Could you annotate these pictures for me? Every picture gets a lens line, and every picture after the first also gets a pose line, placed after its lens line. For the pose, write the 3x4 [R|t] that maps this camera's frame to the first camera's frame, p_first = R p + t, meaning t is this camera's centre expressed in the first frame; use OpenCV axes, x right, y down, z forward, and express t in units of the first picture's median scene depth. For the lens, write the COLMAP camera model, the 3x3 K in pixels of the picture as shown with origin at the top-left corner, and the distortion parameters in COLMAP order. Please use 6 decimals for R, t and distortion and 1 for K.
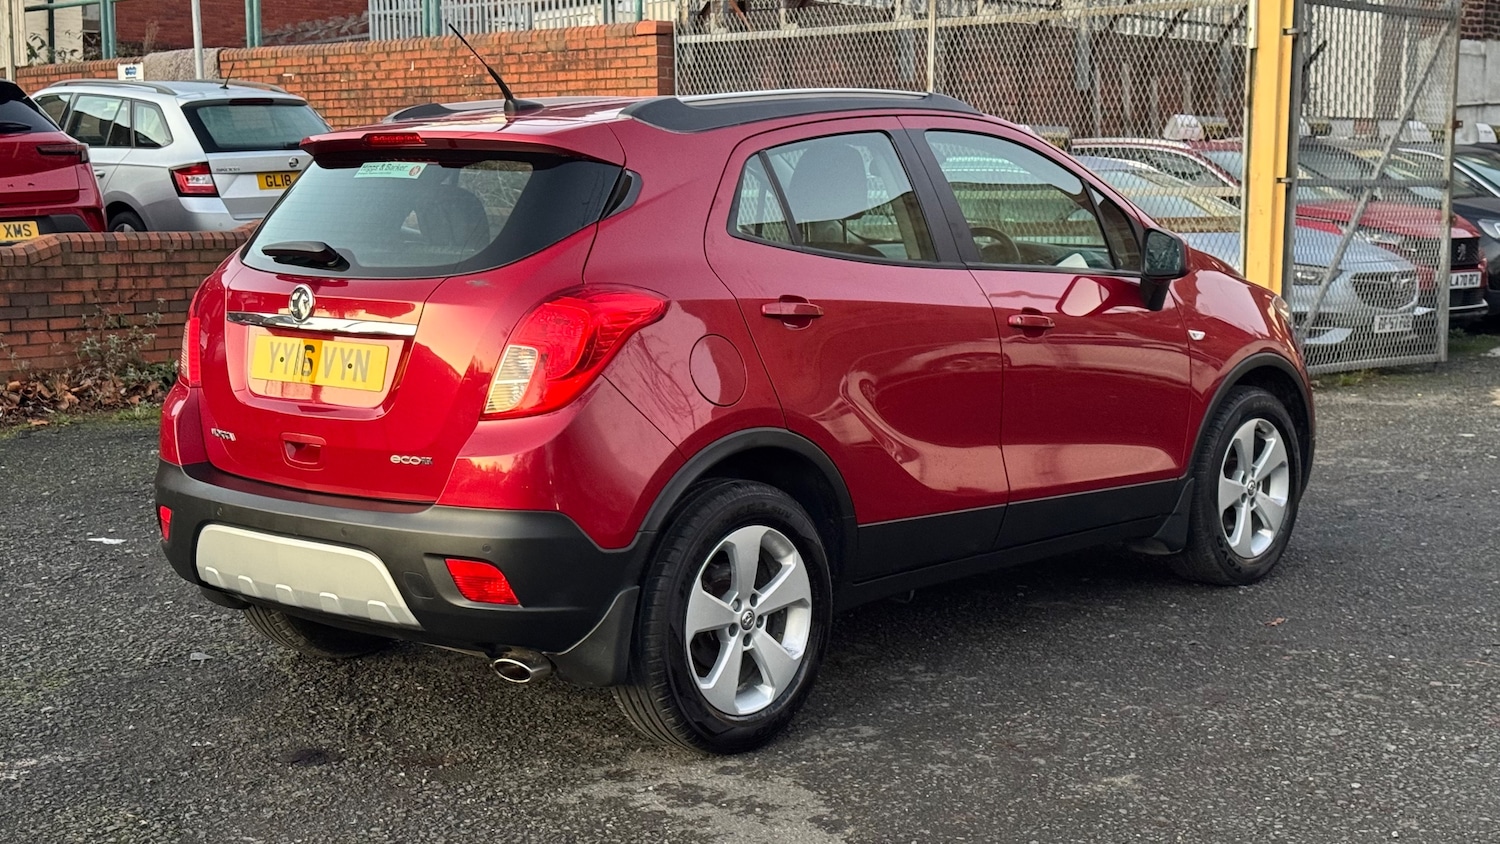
lens RADIAL K [[2076.2, 0, 762.2], [0, 2076.2, 430.5], [0, 0, 1]] dist [0.210197, -0.459468]
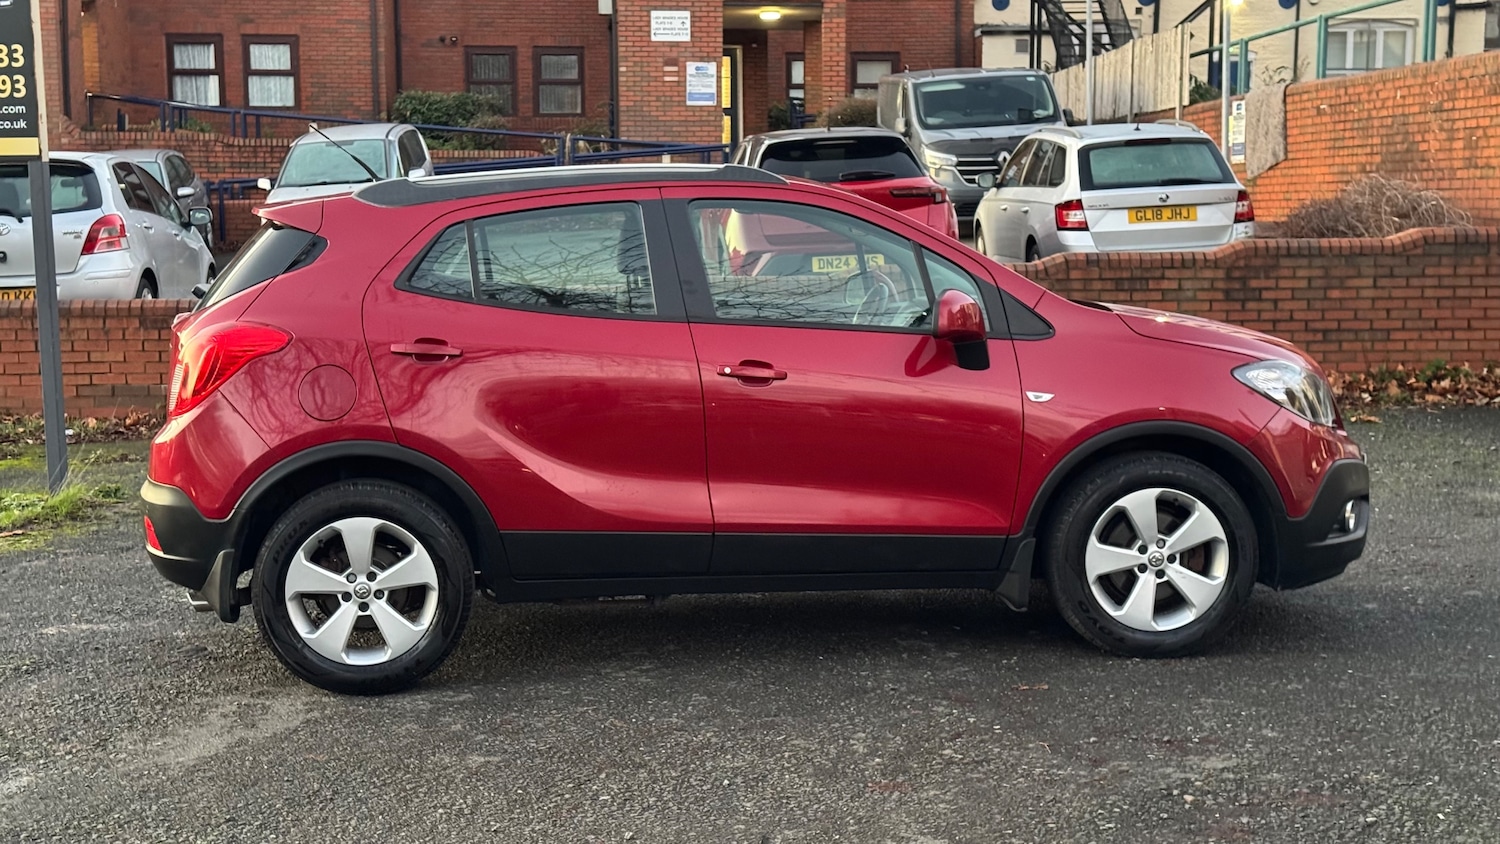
lens RADIAL K [[2076.2, 0, 762.2], [0, 2076.2, 430.5], [0, 0, 1]] dist [0.210197, -0.459468]
pose [[0.727366, 0.074333, -0.682212, 0.420535], [-0.077560, 0.996651, 0.025900, -0.023935], [0.681852, 0.034074, 0.730696, 0.093088]]
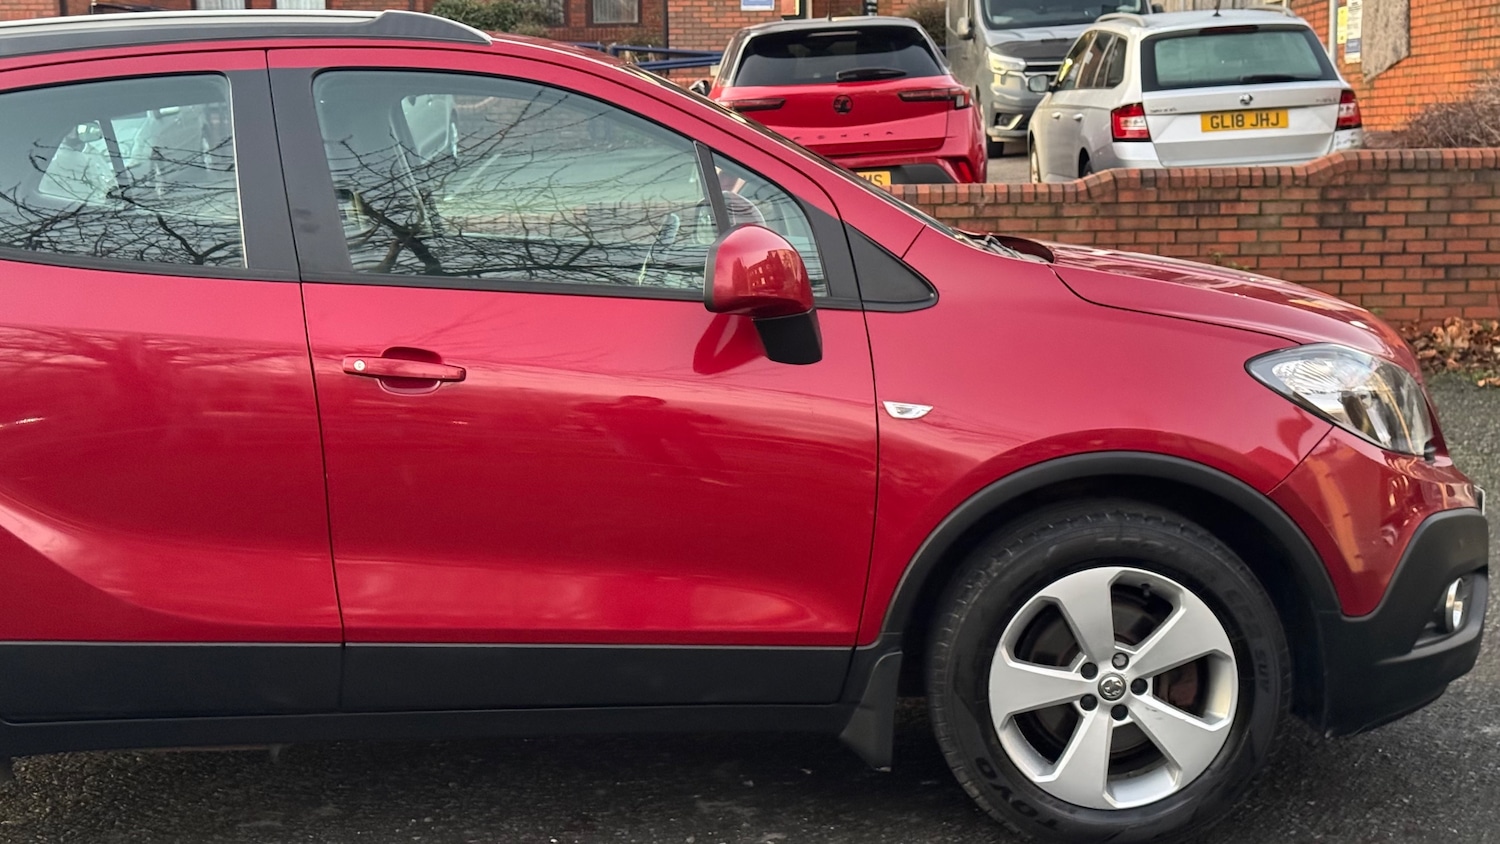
lens RADIAL K [[2076.2, 0, 762.2], [0, 2076.2, 430.5], [0, 0, 1]] dist [0.210197, -0.459468]
pose [[0.685506, 0.100633, -0.721079, 0.316247], [-0.076144, 0.994880, 0.066457, -0.040009], [0.724074, 0.009349, 0.689659, 0.301468]]
